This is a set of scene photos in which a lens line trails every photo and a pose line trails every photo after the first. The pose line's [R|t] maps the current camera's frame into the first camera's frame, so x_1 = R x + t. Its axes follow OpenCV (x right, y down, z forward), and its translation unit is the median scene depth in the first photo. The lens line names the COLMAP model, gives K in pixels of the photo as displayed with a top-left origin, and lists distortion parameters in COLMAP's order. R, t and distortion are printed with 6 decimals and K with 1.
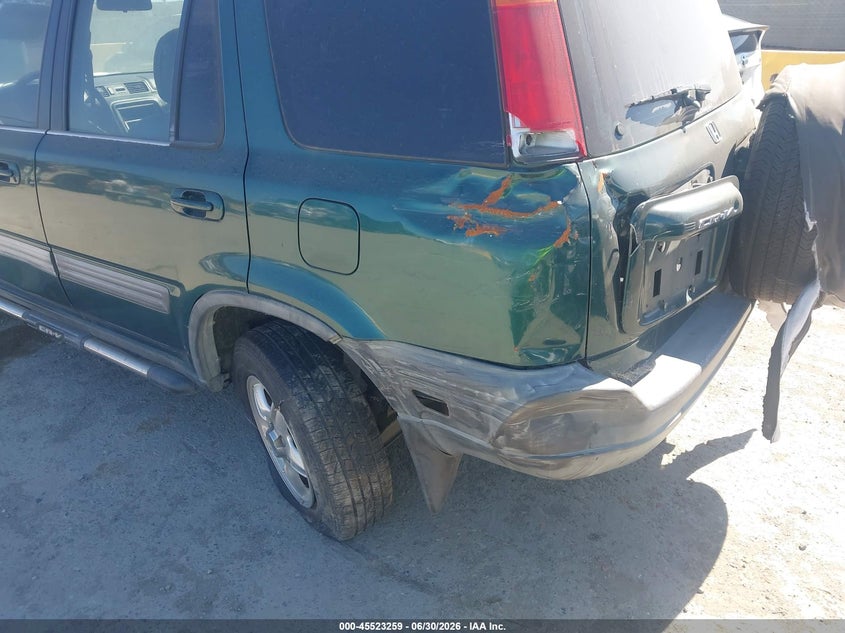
lens RADIAL K [[641.4, 0, 418.7], [0, 641.4, 310.2], [0, 0, 1]] dist [0.029029, -0.031166]
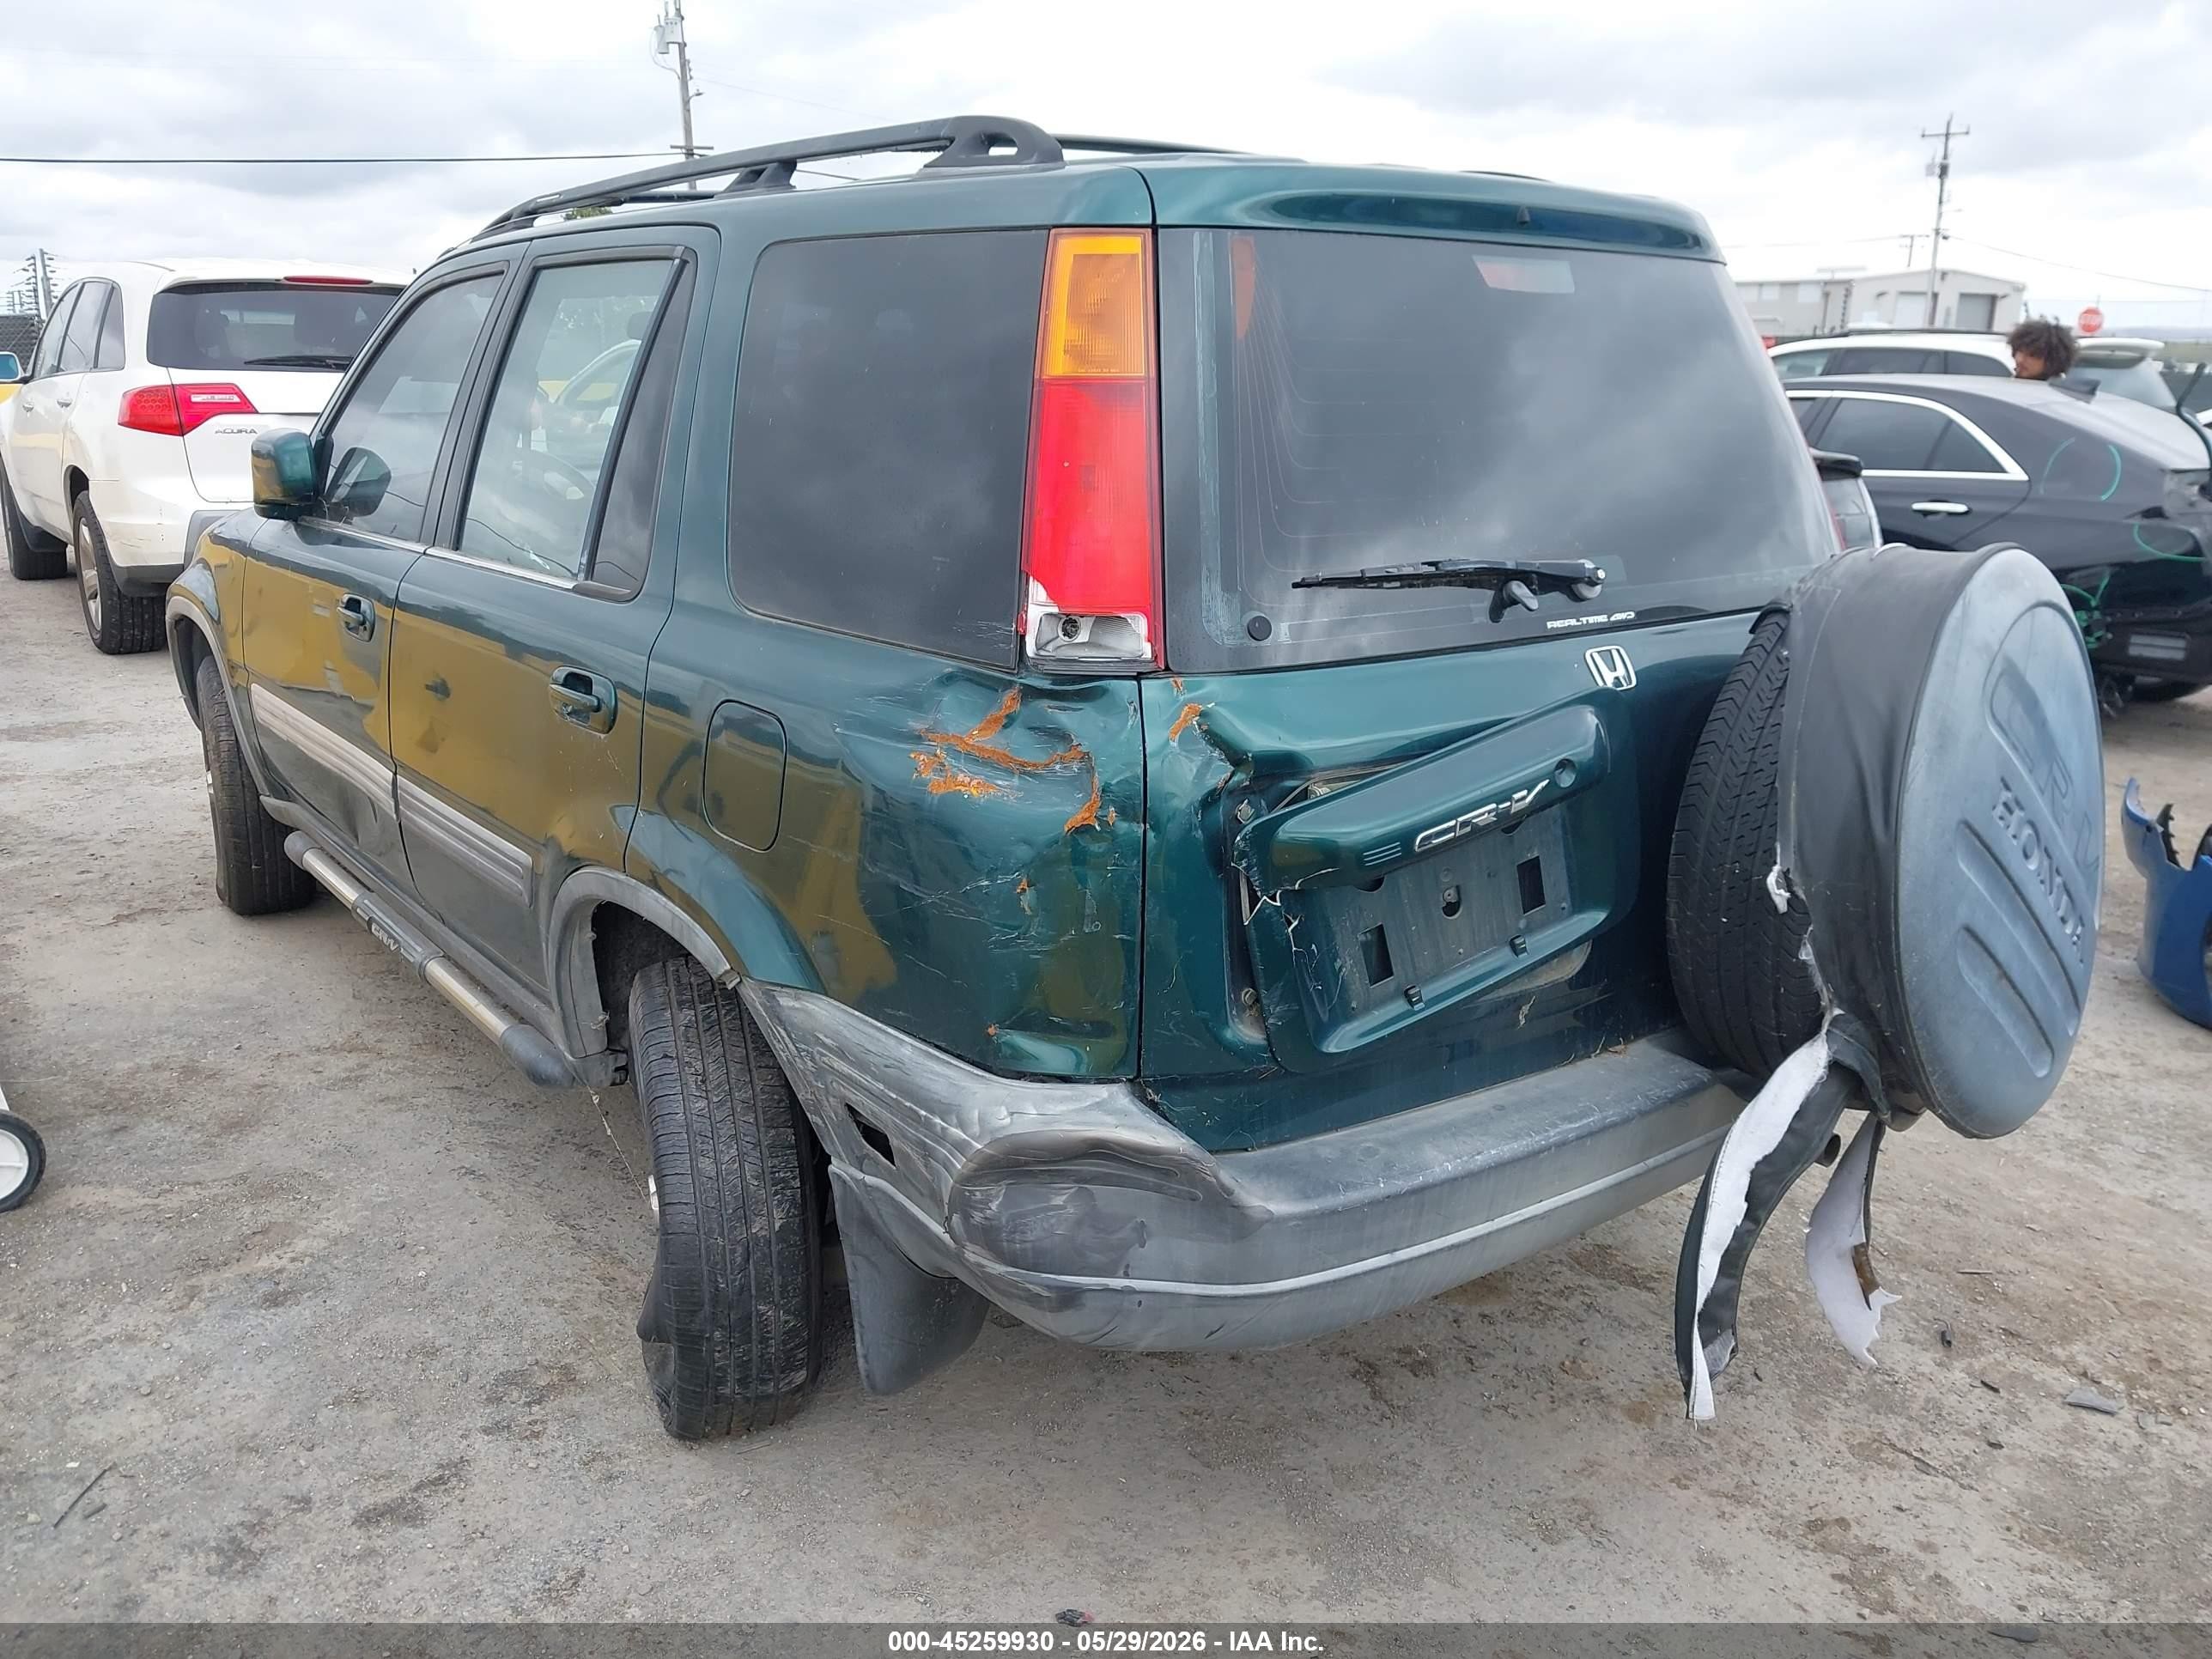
lens RADIAL K [[1679.0, 0, 1098.3], [0, 1679.0, 824.0], [0, 0, 1]] dist [0.029029, -0.031166]
pose [[0.956072, 0.134186, -0.260616, 0.438310], [-0.176226, 0.973581, -0.145207, 0.063099], [0.234246, 0.184756, 0.954460, -0.198375]]
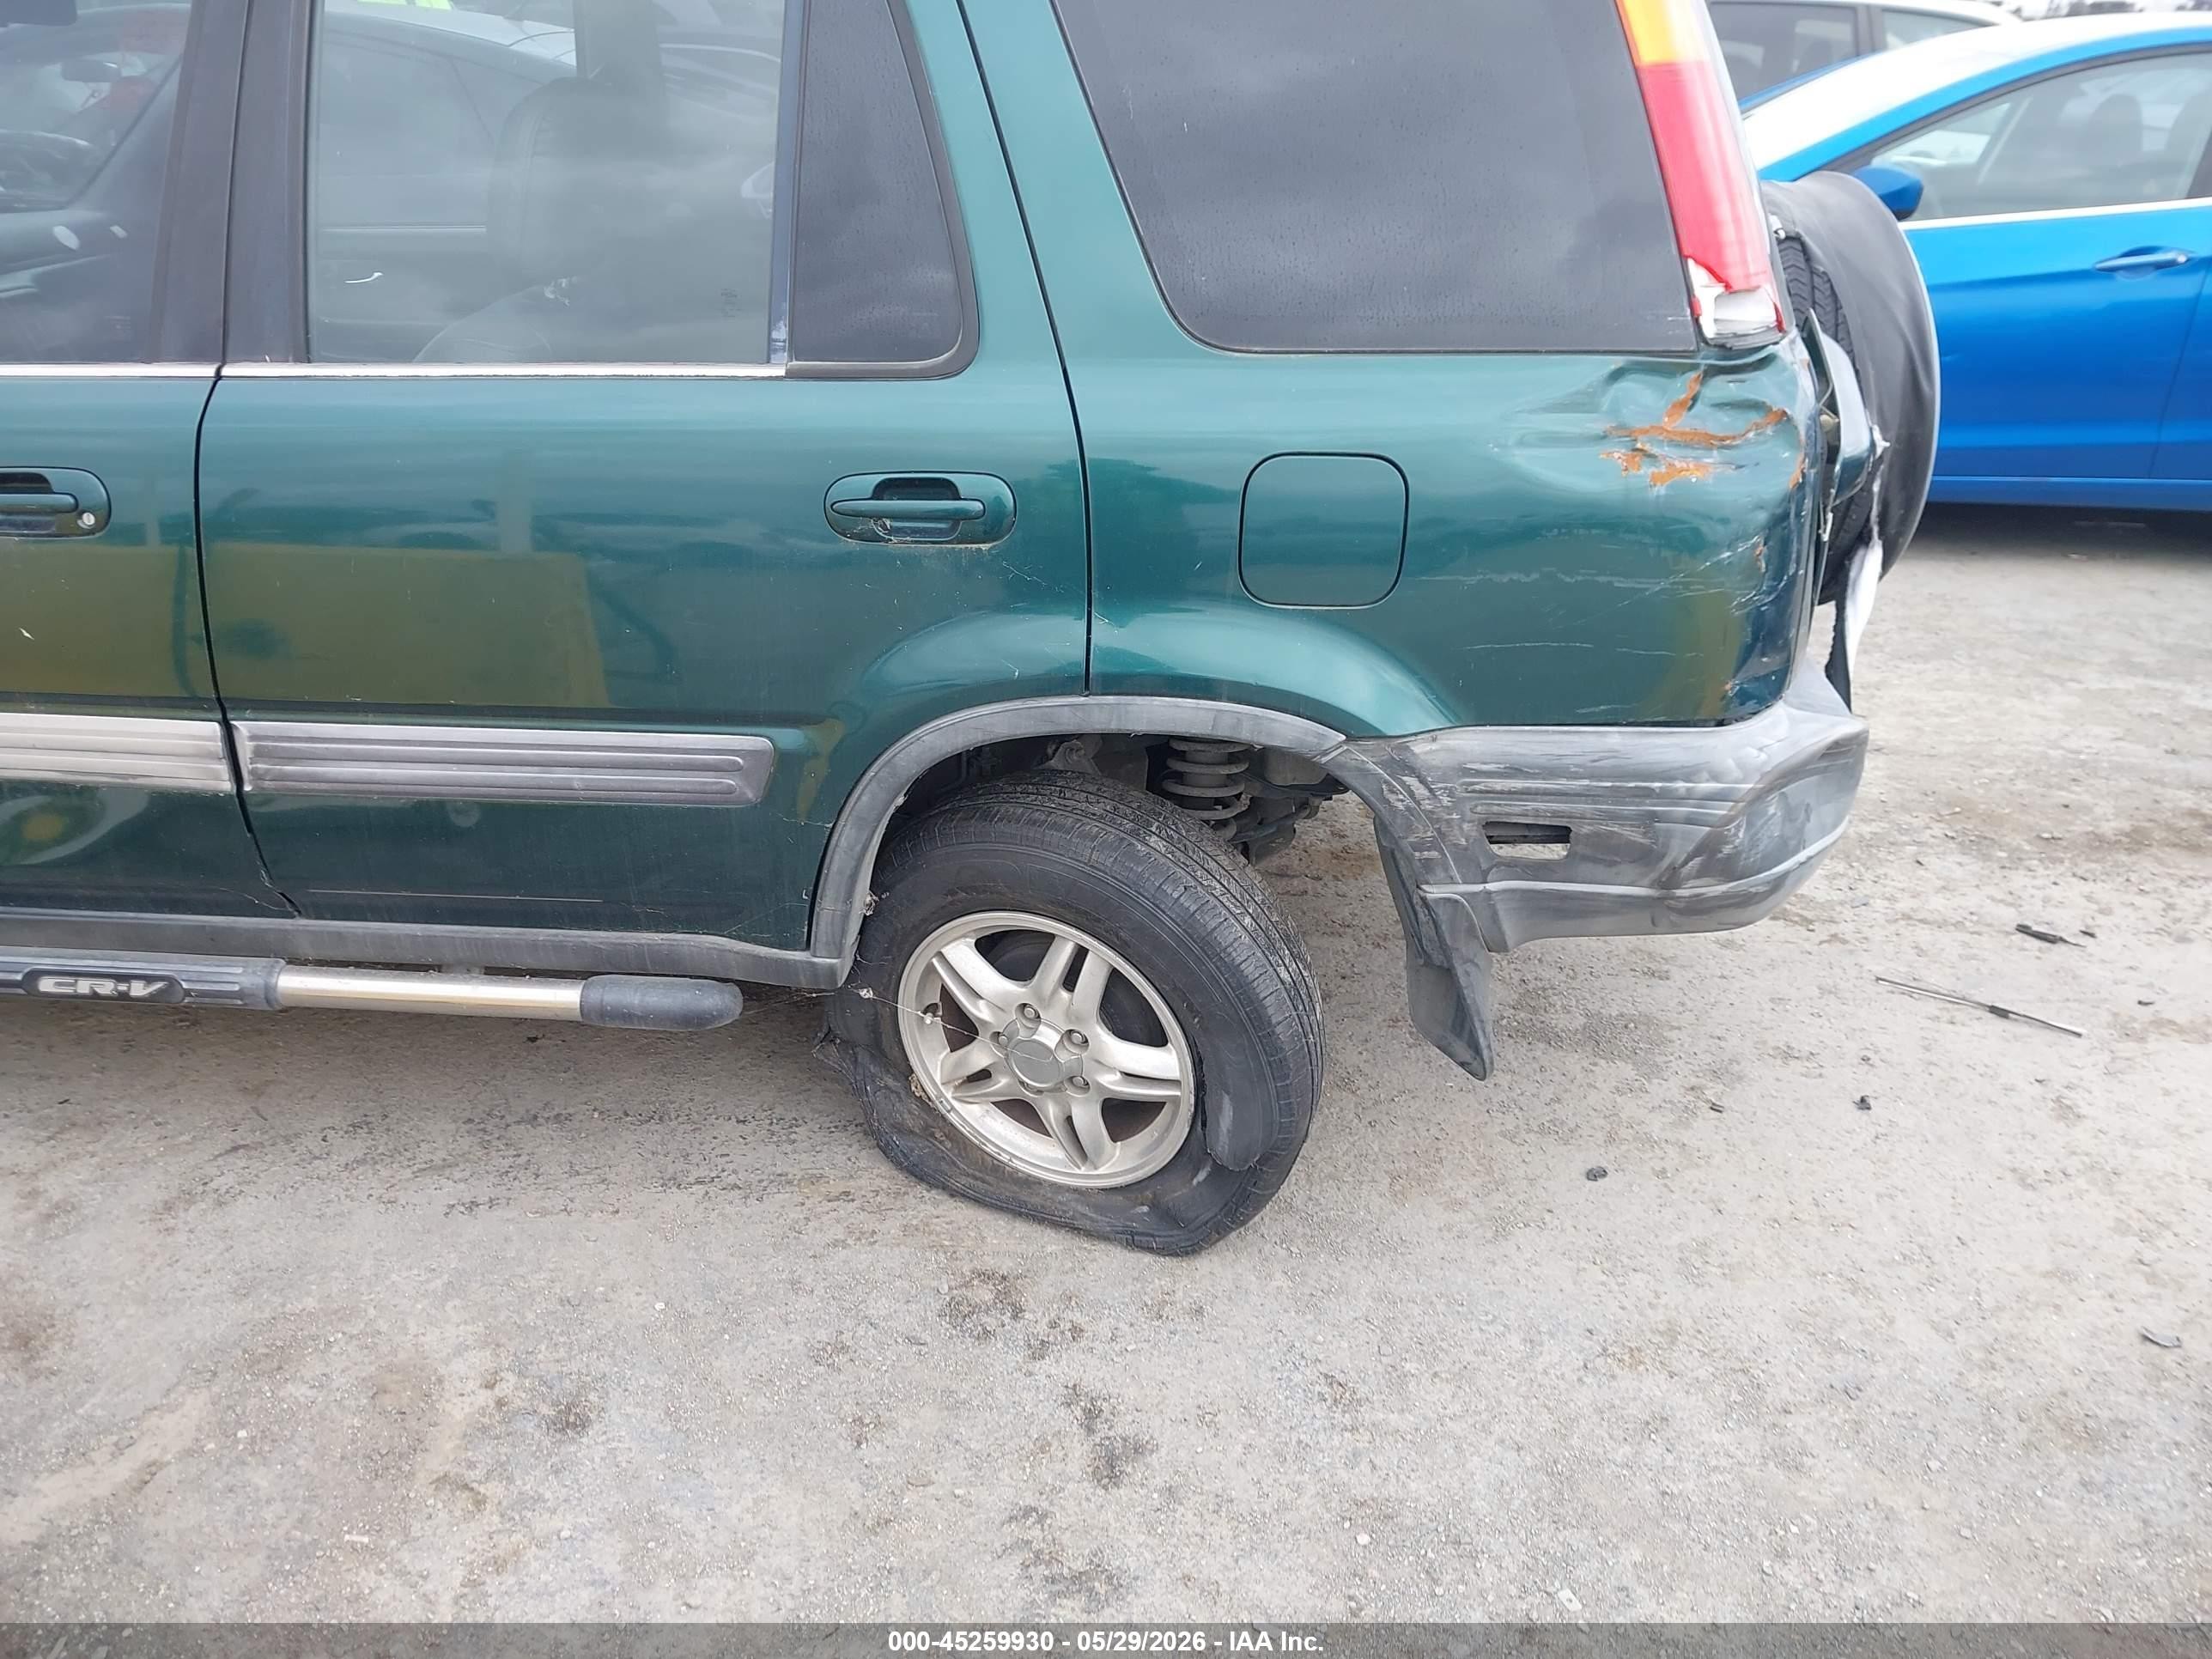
lens RADIAL K [[1679.0, 0, 1126.4], [0, 1679.0, 828.4], [0, 0, 1]] dist [0.029029, -0.031166]
pose [[0.861334, -0.188234, 0.471881, -0.793930], [0.183762, 0.981372, 0.056045, 0.003557], [-0.473641, 0.038441, 0.879879, -0.015749]]
